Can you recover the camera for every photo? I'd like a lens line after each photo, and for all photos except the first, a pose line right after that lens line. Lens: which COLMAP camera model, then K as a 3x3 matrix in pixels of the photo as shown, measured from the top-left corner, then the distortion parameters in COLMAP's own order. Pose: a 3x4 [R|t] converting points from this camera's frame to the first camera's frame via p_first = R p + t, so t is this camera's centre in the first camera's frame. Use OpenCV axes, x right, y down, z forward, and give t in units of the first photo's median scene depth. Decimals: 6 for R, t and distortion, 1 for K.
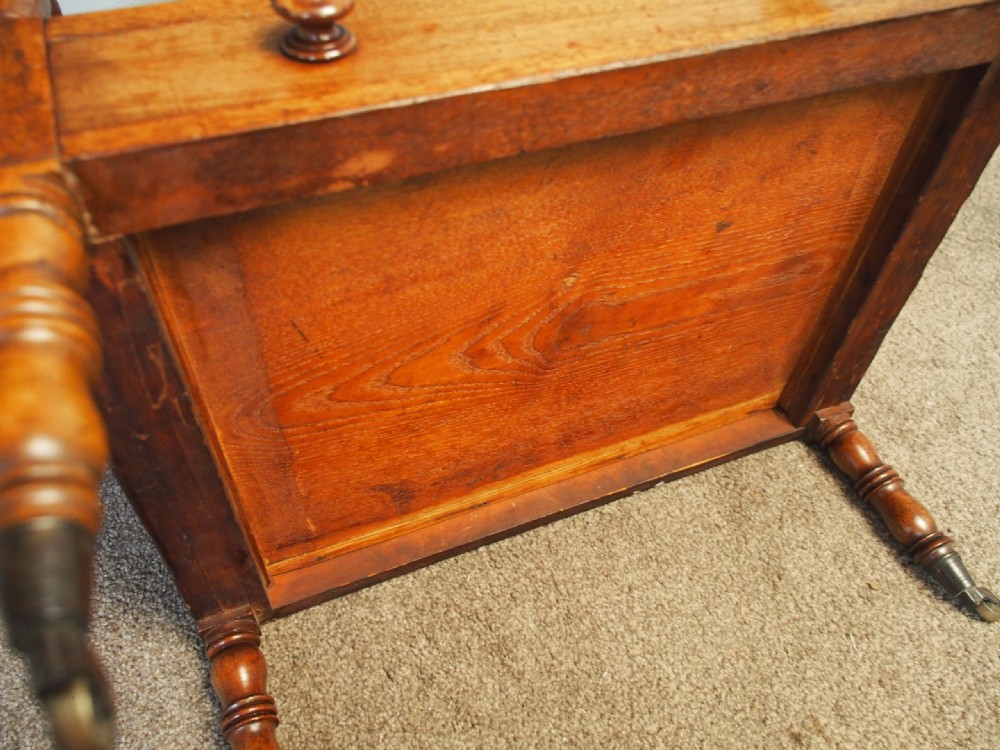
lens RADIAL K [[811.3, 0, 500.0], [0, 811.3, 375.0], [0, 0, 1]] dist [0.003497, -0.001882]
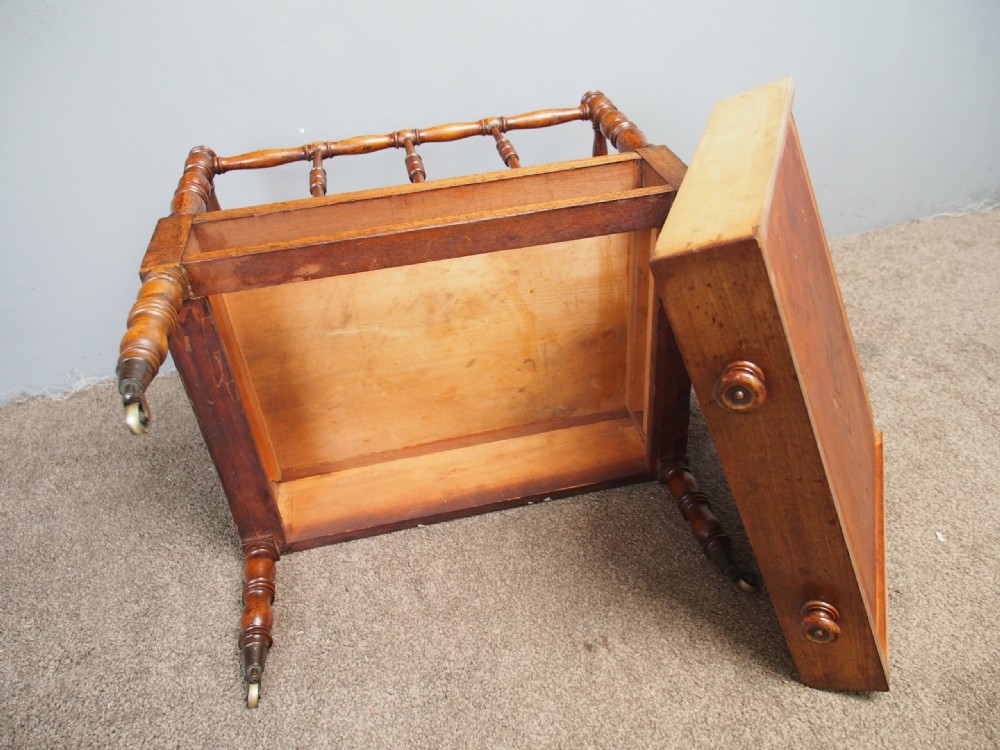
lens RADIAL K [[781.4, 0, 500.3], [0, 781.4, 376.1], [0, 0, 1]] dist [0.013133, -0.007809]
pose [[0.975757, 0.018654, -0.218062, 0.518886], [-0.069199, 0.971543, -0.226529, 0.300559], [0.207631, 0.236127, 0.949281, -0.550966]]
